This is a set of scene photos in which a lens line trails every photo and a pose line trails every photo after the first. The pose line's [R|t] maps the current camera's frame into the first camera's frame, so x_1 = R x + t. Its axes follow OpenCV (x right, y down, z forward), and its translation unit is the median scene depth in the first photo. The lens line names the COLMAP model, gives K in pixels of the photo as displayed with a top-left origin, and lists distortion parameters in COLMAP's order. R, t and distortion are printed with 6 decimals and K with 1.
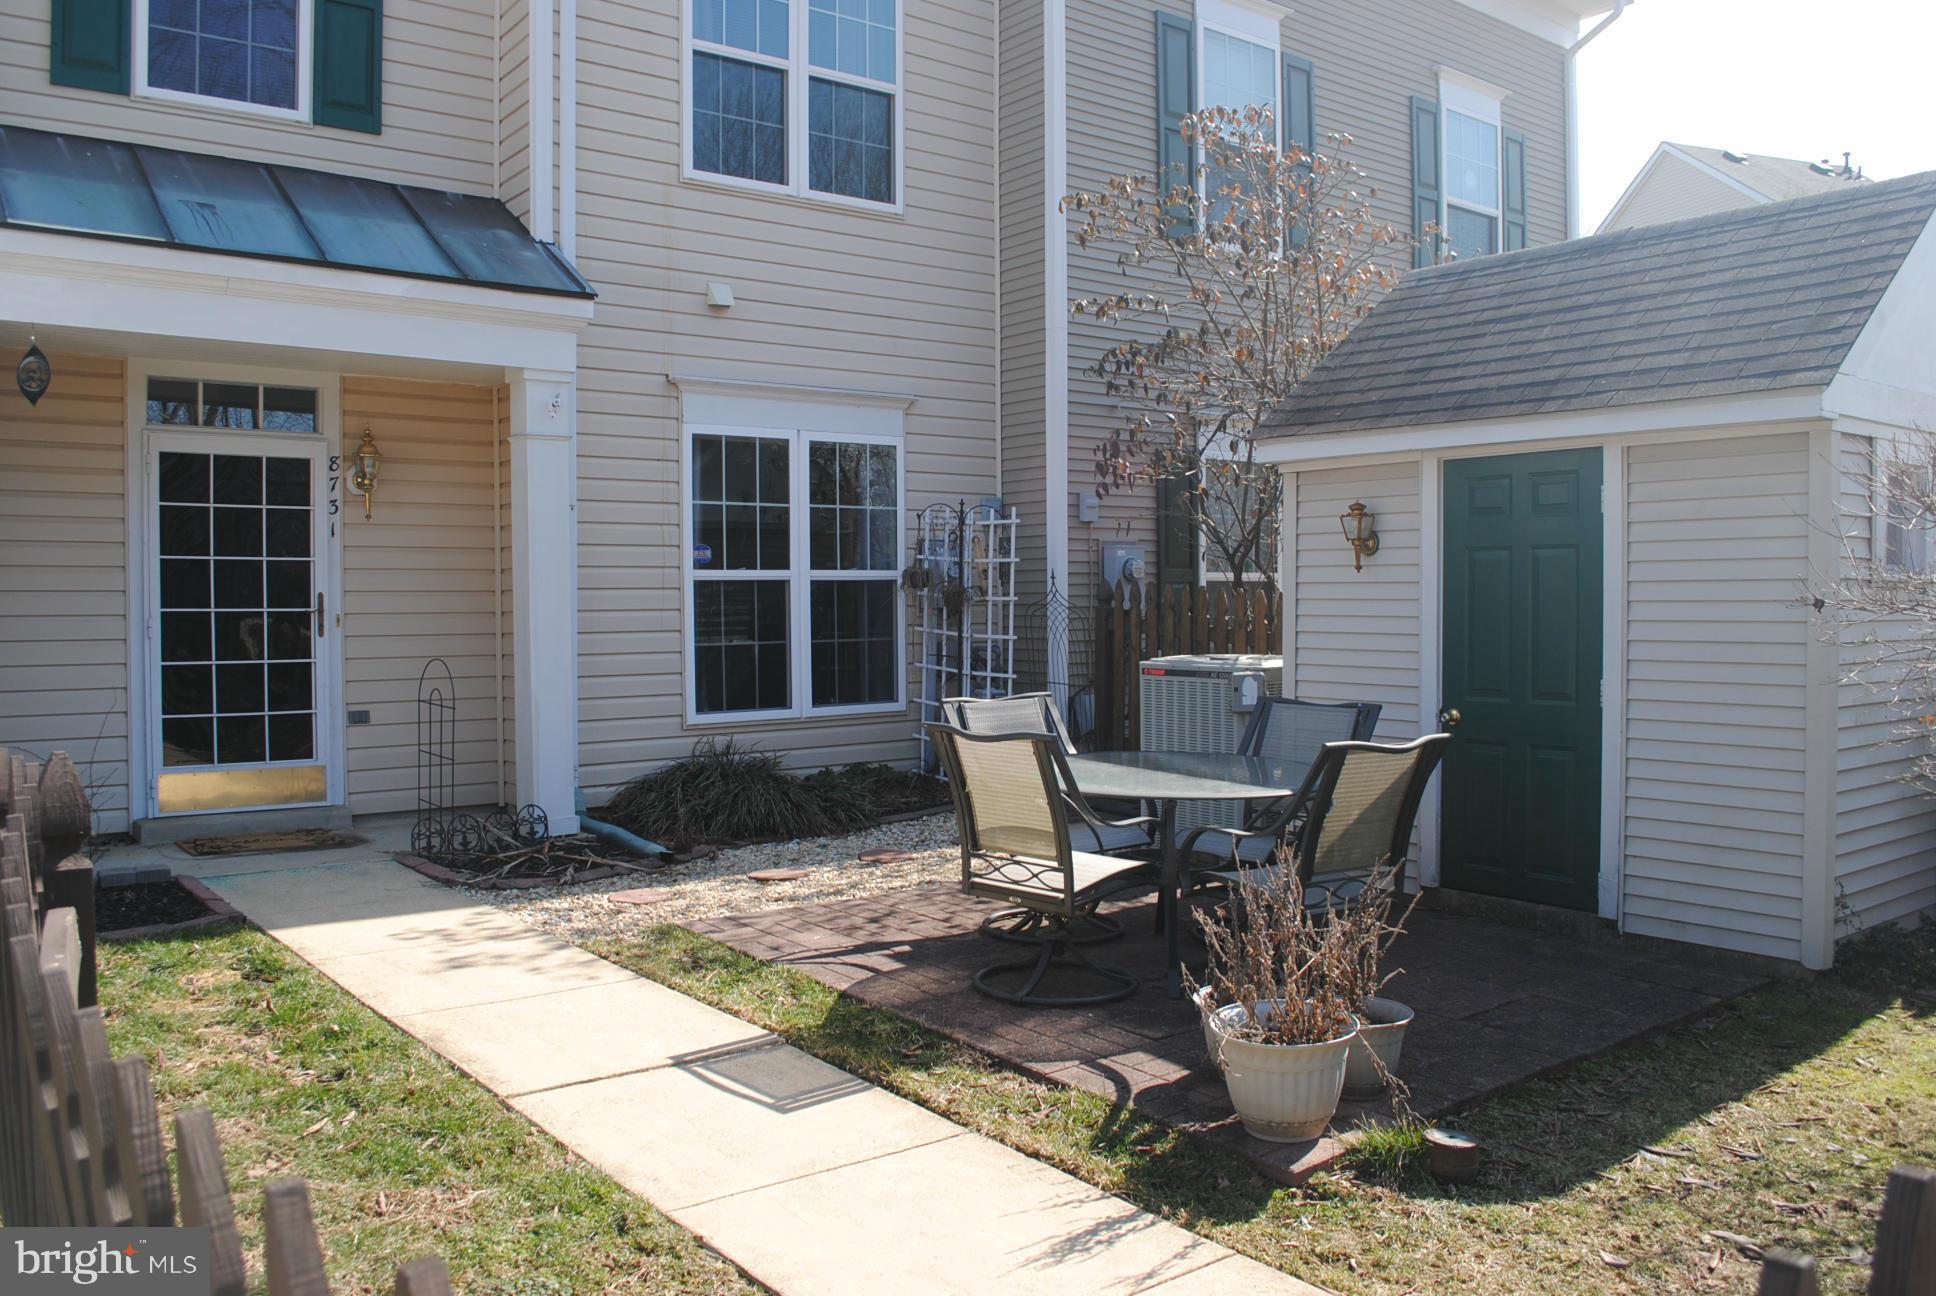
lens RADIAL K [[1530.1, 0, 967.0], [0, 1530.1, 640.4], [0, 0, 1]] dist [-0.084830, 0.013913]
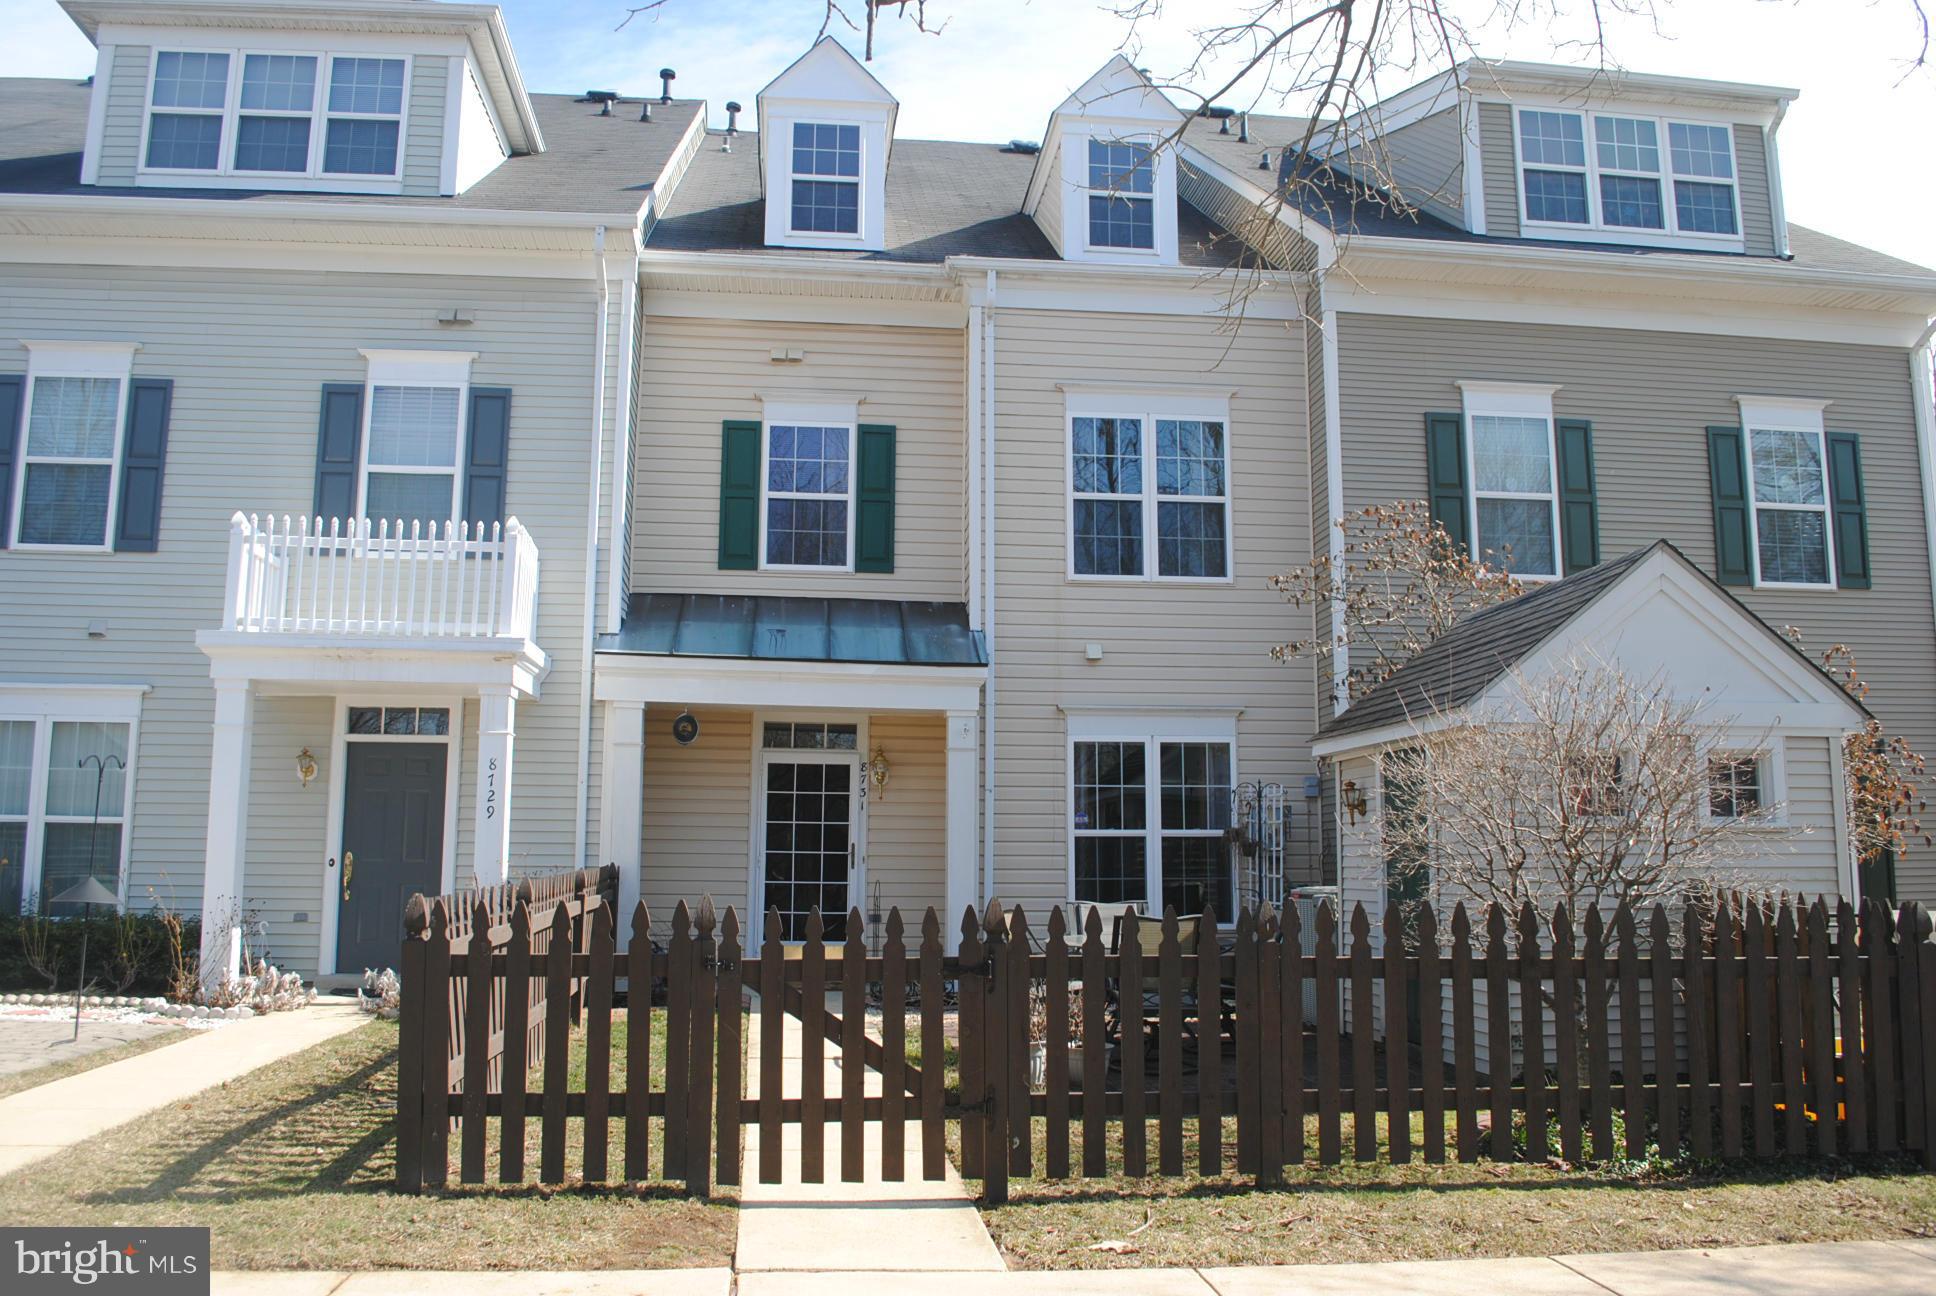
lens RADIAL K [[1530.1, 0, 968.7], [0, 1530.1, 650.8], [0, 0, 1]] dist [-0.084830, 0.013913]
pose [[0.852535, -0.065104, -0.518599, 0.580592], [-0.023093, 0.986551, -0.161811, 0.029841], [0.522159, 0.149926, 0.839567, -0.407347]]
